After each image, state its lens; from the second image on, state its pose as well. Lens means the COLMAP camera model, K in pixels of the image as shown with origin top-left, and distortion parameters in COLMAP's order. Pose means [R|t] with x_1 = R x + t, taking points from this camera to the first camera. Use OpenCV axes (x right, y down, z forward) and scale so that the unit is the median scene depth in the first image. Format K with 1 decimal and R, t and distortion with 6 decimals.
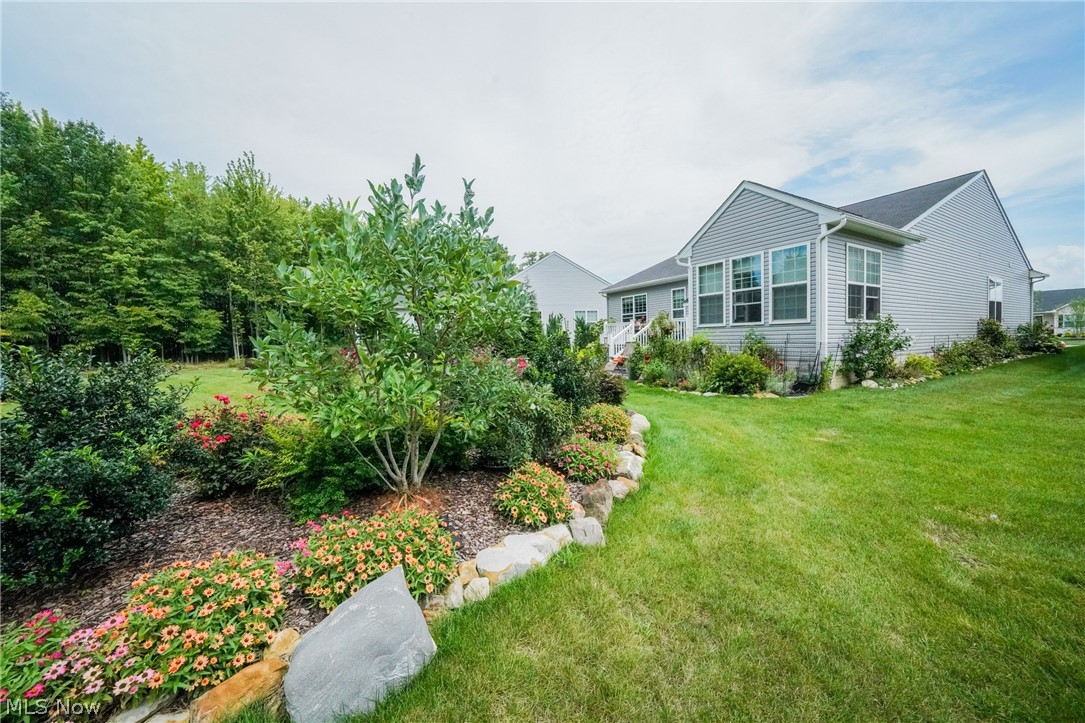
lens RADIAL K [[388.9, 0, 531.7], [0, 388.9, 357.7], [0, 0, 1]] dist [-0.020484, 0.000241]
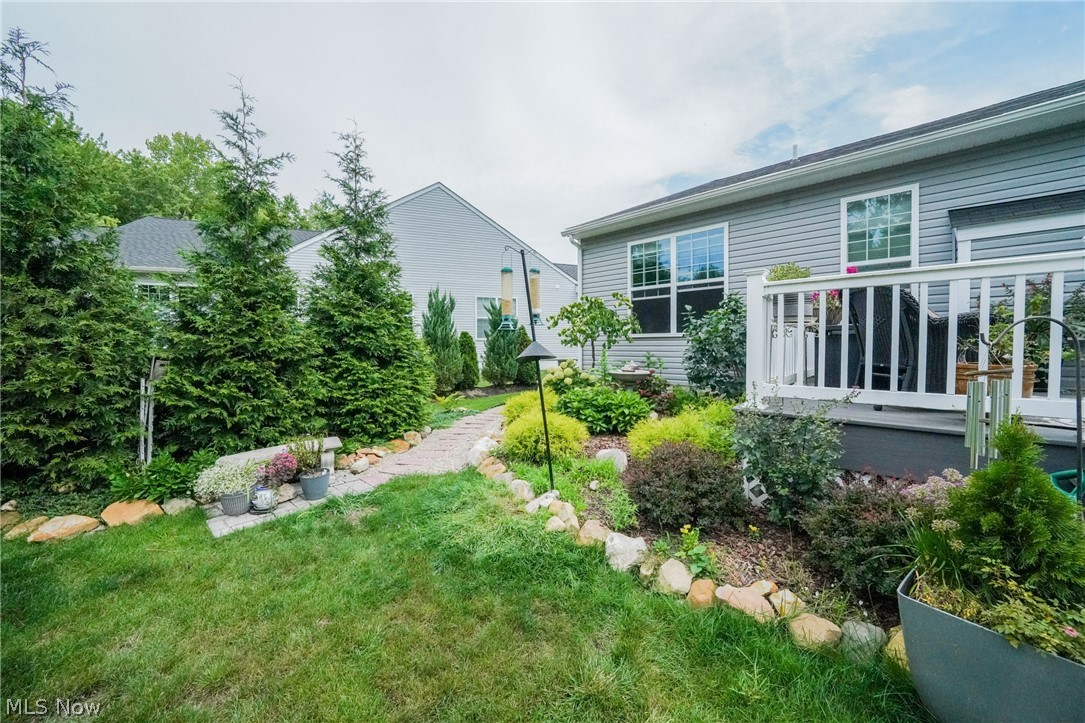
lens RADIAL K [[388.9, 0, 531.7], [0, 388.9, 357.7], [0, 0, 1]] dist [-0.020484, 0.000241]
pose [[0.950808, -0.003818, 0.309758, 0.016025], [0.006219, 0.999958, -0.006766, -0.028477], [-0.309719, 0.008360, 0.950791, 0.451772]]
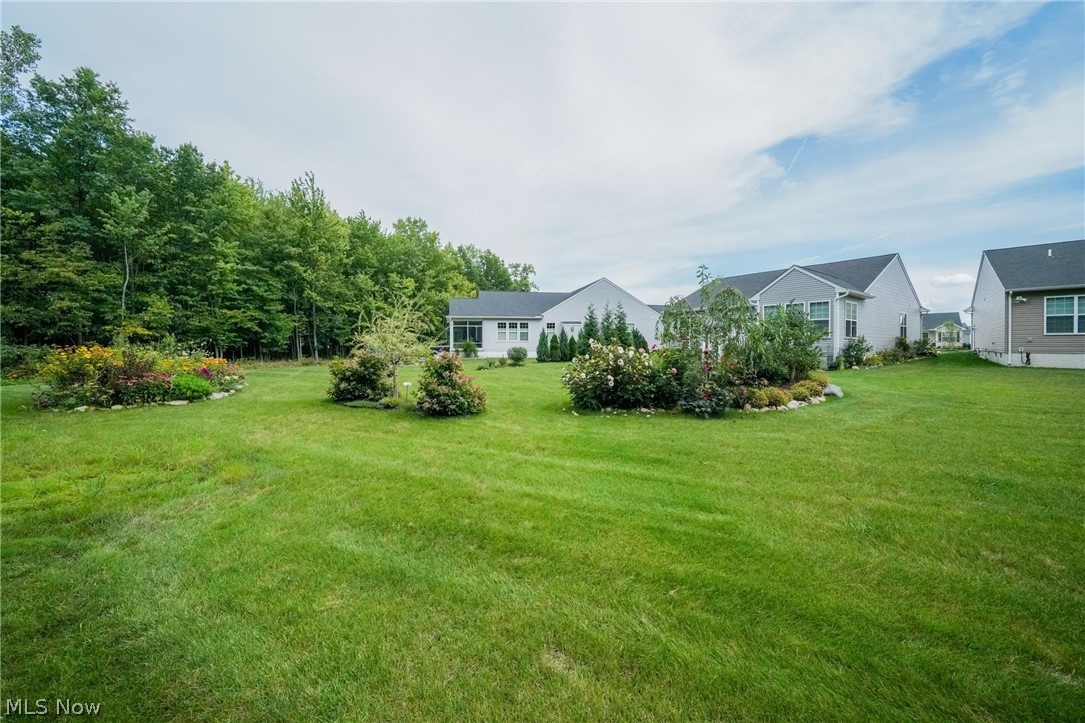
lens RADIAL K [[388.9, 0, 531.7], [0, 388.9, 357.7], [0, 0, 1]] dist [-0.020484, 0.000241]
pose [[0.991302, 0.010976, 0.131151, -0.348854], [-0.008996, 0.999837, -0.015680, 0.018780], [-0.131302, 0.014363, 0.991238, -0.258292]]
